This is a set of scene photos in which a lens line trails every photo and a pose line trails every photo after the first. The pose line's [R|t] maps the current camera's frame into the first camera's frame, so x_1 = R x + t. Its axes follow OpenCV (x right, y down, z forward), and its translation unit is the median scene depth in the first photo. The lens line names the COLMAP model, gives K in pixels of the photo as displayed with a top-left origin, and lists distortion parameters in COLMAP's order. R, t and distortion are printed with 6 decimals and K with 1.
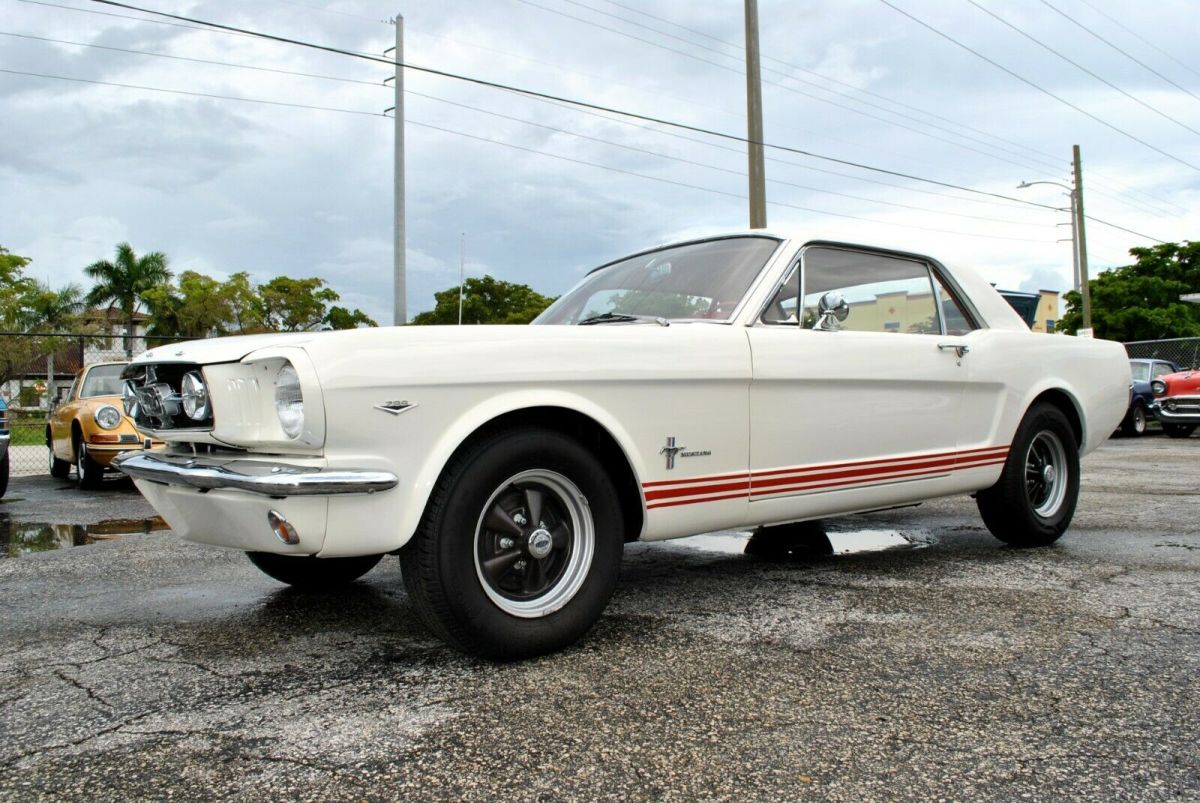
lens RADIAL K [[939.2, 0, 601.8], [0, 939.2, 390.3], [0, 0, 1]] dist [-0.087097, 0.014743]
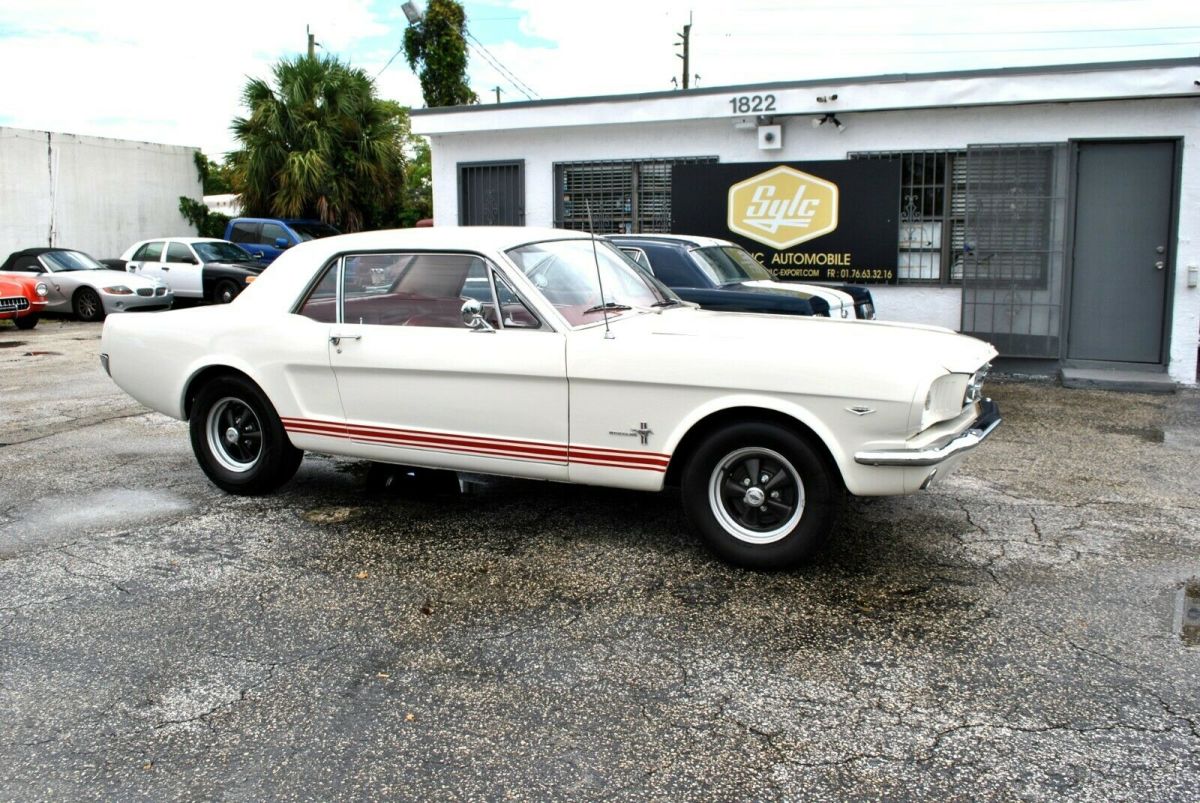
lens RADIAL K [[1004.5, 0, 601.4], [0, 1004.5, 400.7], [0, 0, 1]] dist [-0.085199, 0.018699]
pose [[-0.462463, -0.116483, 0.878954, -1.733307], [-0.003245, 0.991548, 0.129697, -0.170065], [-0.886633, 0.057128, -0.458932, 2.447152]]
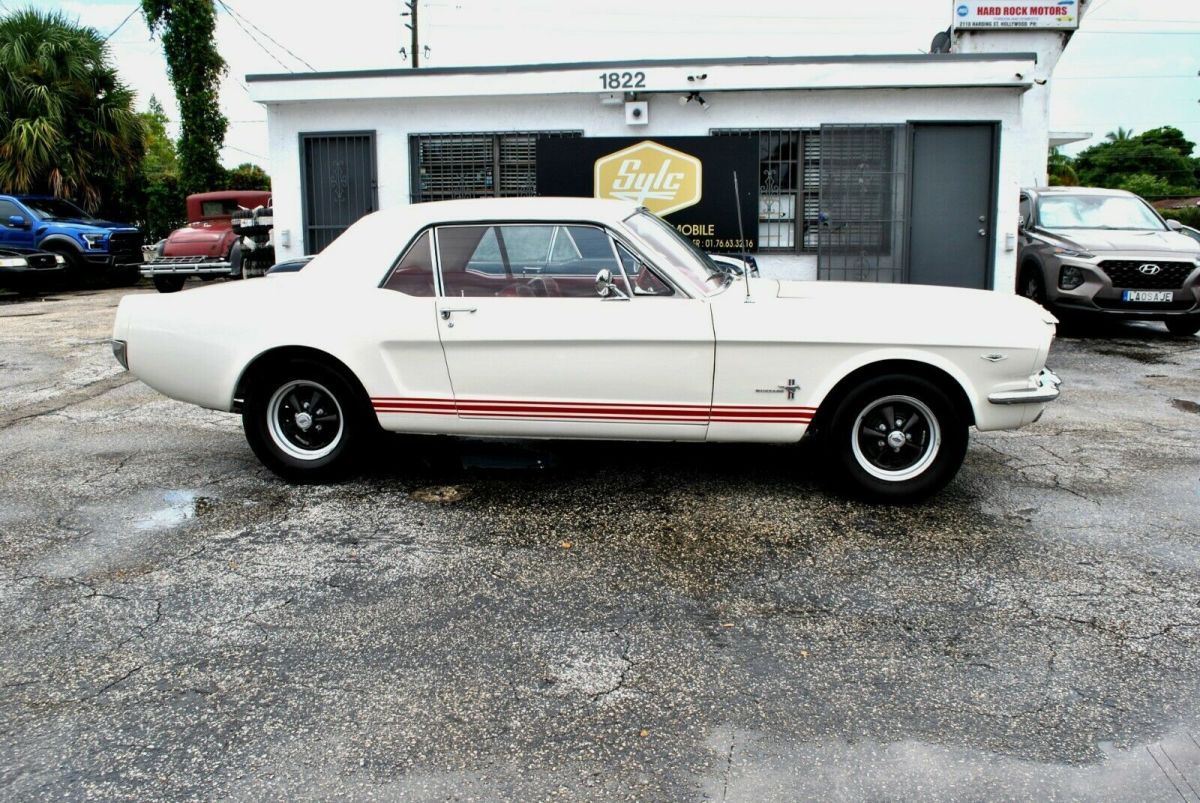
lens RADIAL K [[1004.5, 0, 604.8], [0, 1004.5, 403.5], [0, 0, 1]] dist [-0.085199, 0.018699]
pose [[-0.710244, -0.105956, 0.695935, -1.332855], [0.007498, 0.987413, 0.157985, -0.162691], [-0.703915, 0.117426, -0.700510, 3.117058]]
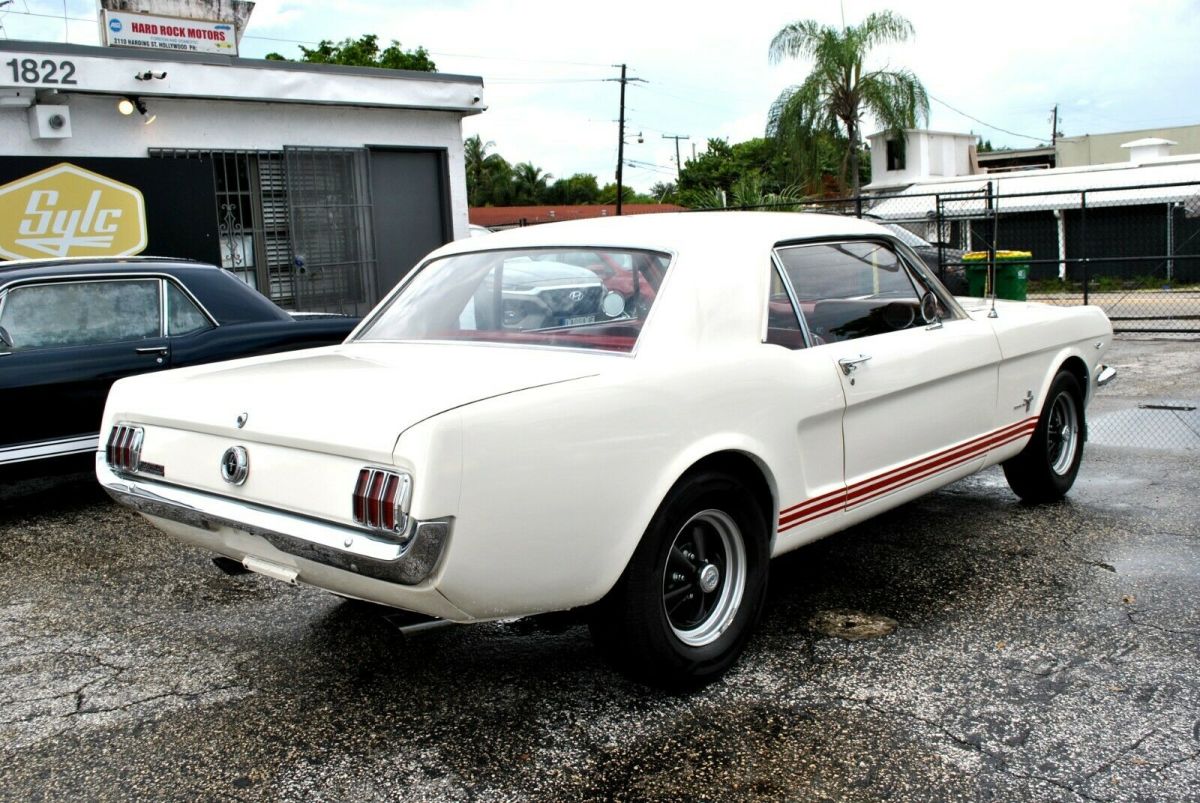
lens RADIAL K [[1138.0, 0, 605.6], [0, 1138.0, 396.0], [0, 0, 1]] dist [-0.064548, 0.000000]
pose [[-0.980693, 0.093707, -0.171642, 0.722533], [0.073552, 0.990015, 0.120249, -0.200330], [0.181197, 0.105302, -0.977793, 3.404027]]
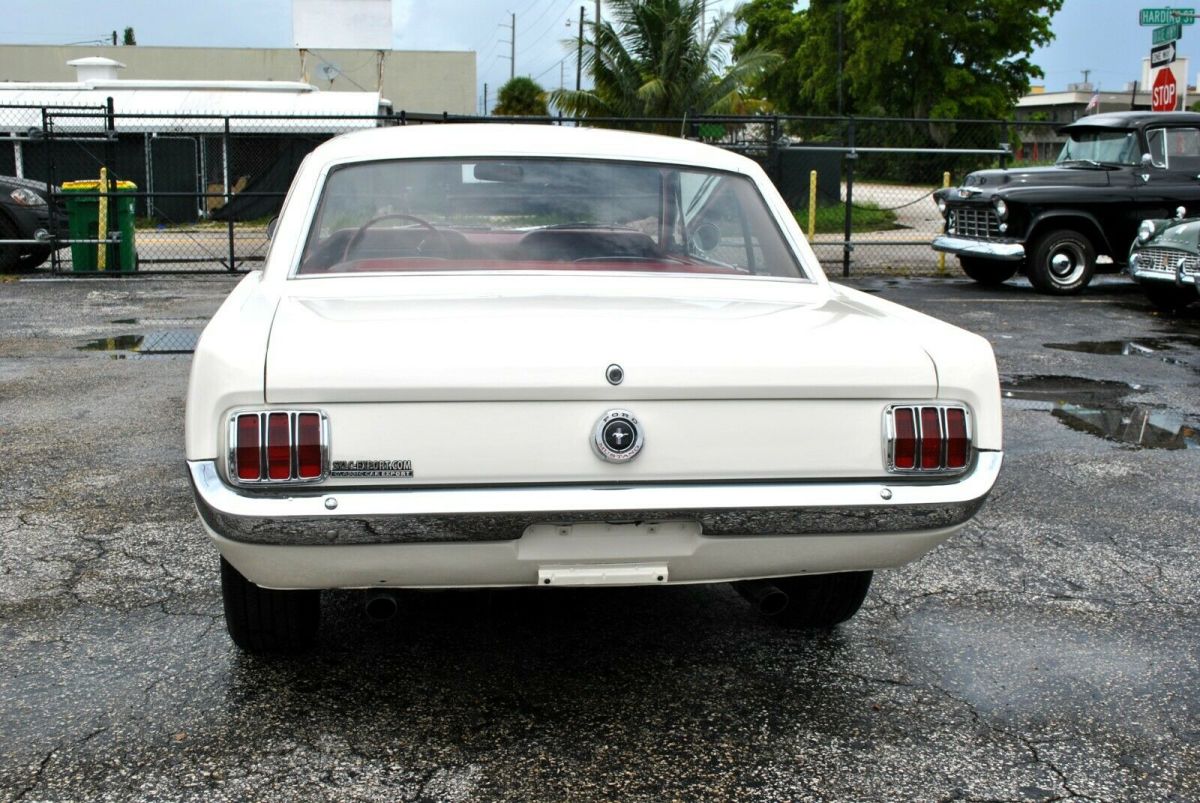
lens RADIAL K [[1331.0, 0, 597.6], [0, 1331.0, 396.6], [0, 0, 1]] dist [-0.052161, 0.000000]
pose [[-0.469420, 0.171310, -0.866197, 1.812287], [0.008287, 0.981810, 0.189684, -0.239913], [0.882936, 0.081863, -0.462301, 2.631017]]
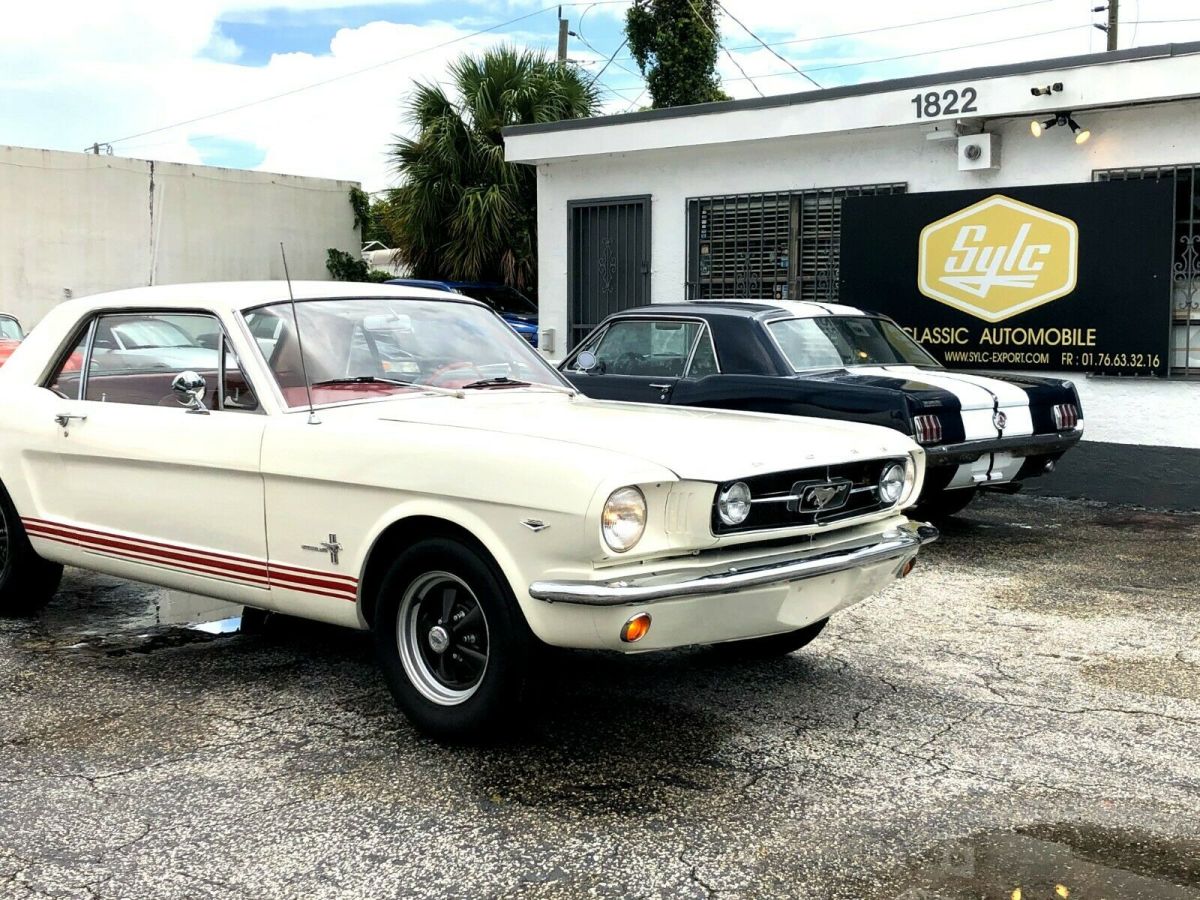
lens RADIAL K [[1512.1, 0, 597.5], [0, 1512.1, 449.7], [0, 0, 1]] dist [0.042564, 0.000000]
pose [[-0.185151, -0.063023, 0.980687, -2.216560], [-0.016286, 0.998001, 0.061060, -0.145592], [-0.982575, -0.004666, -0.185807, 1.660163]]
